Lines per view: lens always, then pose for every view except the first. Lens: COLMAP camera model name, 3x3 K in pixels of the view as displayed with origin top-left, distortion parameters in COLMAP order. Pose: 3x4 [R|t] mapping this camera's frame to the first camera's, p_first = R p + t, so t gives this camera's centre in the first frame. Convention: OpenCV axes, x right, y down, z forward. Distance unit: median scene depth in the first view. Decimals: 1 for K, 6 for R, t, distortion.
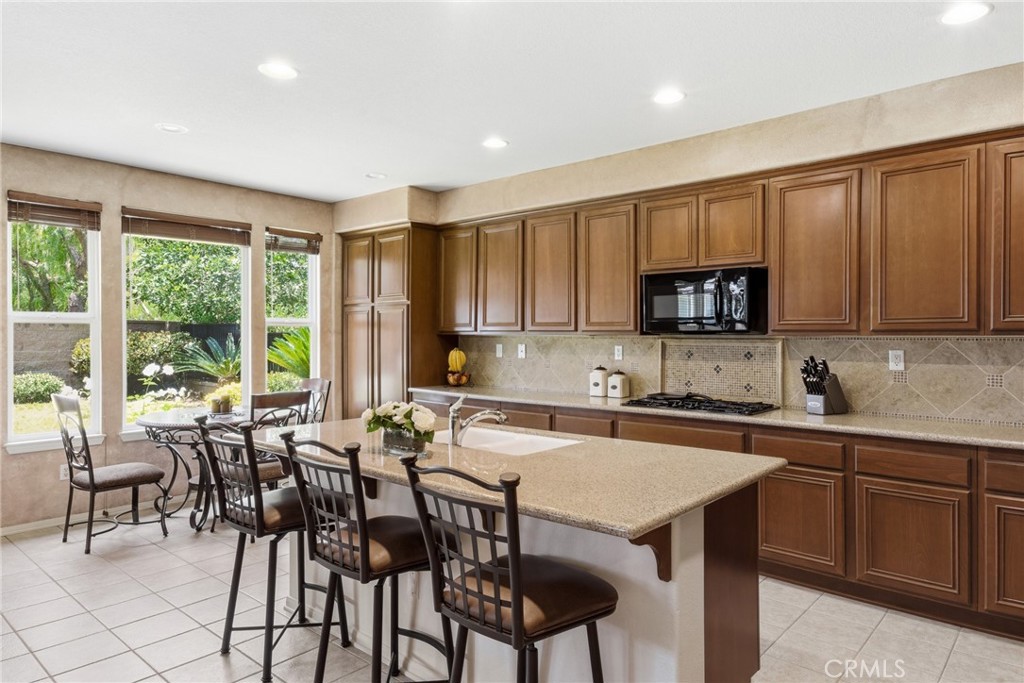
lens RADIAL K [[637.9, 0, 516.3], [0, 637.9, 329.1], [0, 0, 1]] dist [0.000725, 0.000626]
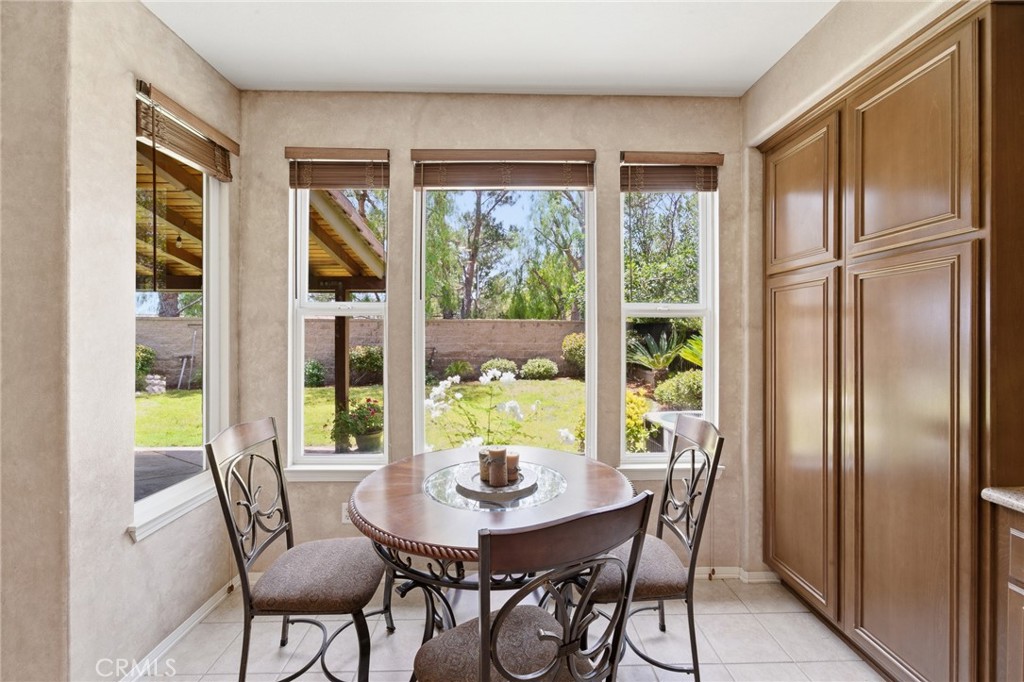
lens RADIAL K [[421.9, 0, 514.6], [0, 421.9, 329.0], [0, 0, 1]] dist [-0.000946, -0.000136]
pose [[0.685432, -0.004105, -0.728125, -0.161798], [0.003058, 0.999992, -0.002759, 0.007358], [0.728130, -0.000335, 0.685439, 0.617114]]
